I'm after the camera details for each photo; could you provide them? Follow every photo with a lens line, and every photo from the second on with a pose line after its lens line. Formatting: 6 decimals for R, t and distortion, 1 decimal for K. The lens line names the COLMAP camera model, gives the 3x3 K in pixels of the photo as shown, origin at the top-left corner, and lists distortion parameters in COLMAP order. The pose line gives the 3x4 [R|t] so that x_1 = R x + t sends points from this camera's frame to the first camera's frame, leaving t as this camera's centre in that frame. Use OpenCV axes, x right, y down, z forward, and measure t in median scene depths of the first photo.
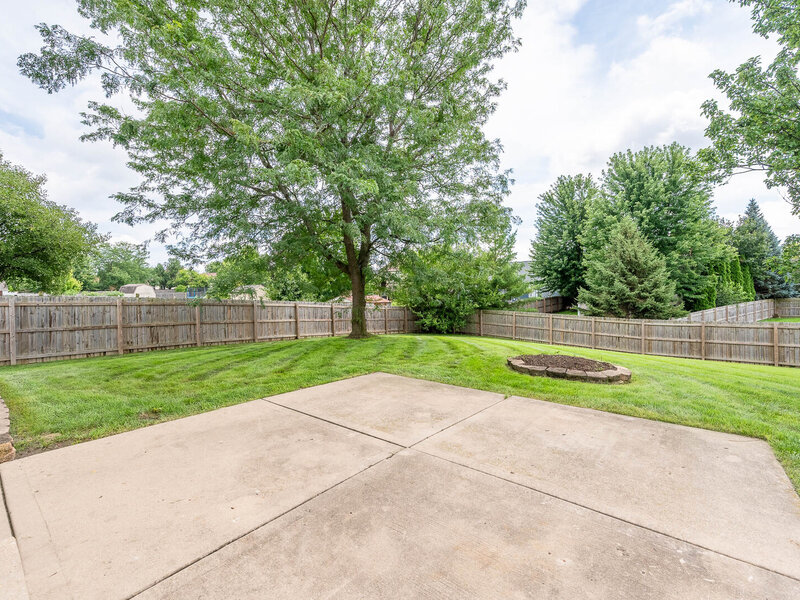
lens RADIAL K [[359.5, 0, 402.7], [0, 359.5, 298.4], [0, 0, 1]] dist [-0.002505, 0.000026]
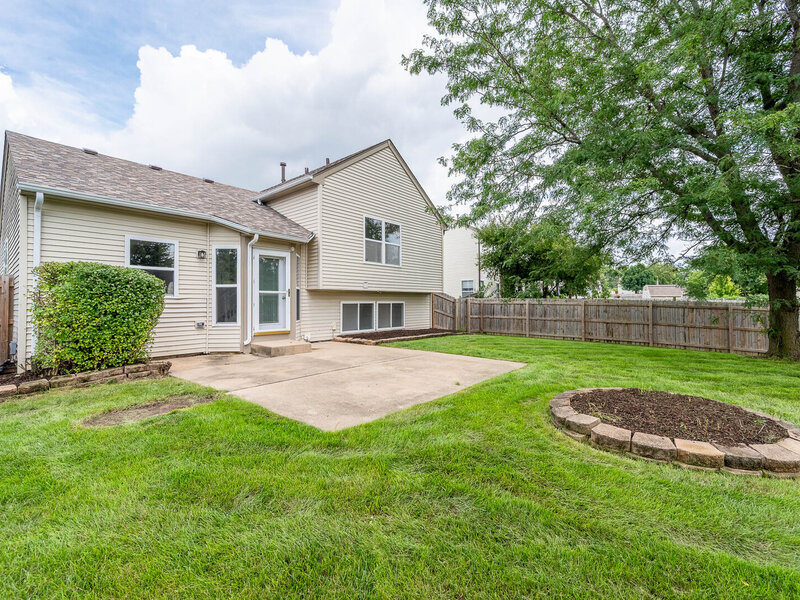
lens RADIAL K [[359.5, 0, 401.9], [0, 359.5, 299.5], [0, 0, 1]] dist [-0.002505, 0.000026]
pose [[-0.025842, -0.003894, -0.999658, 0.545363], [-0.004503, 0.999983, -0.003779, 0.006255], [0.999656, 0.004404, -0.025859, 0.329422]]
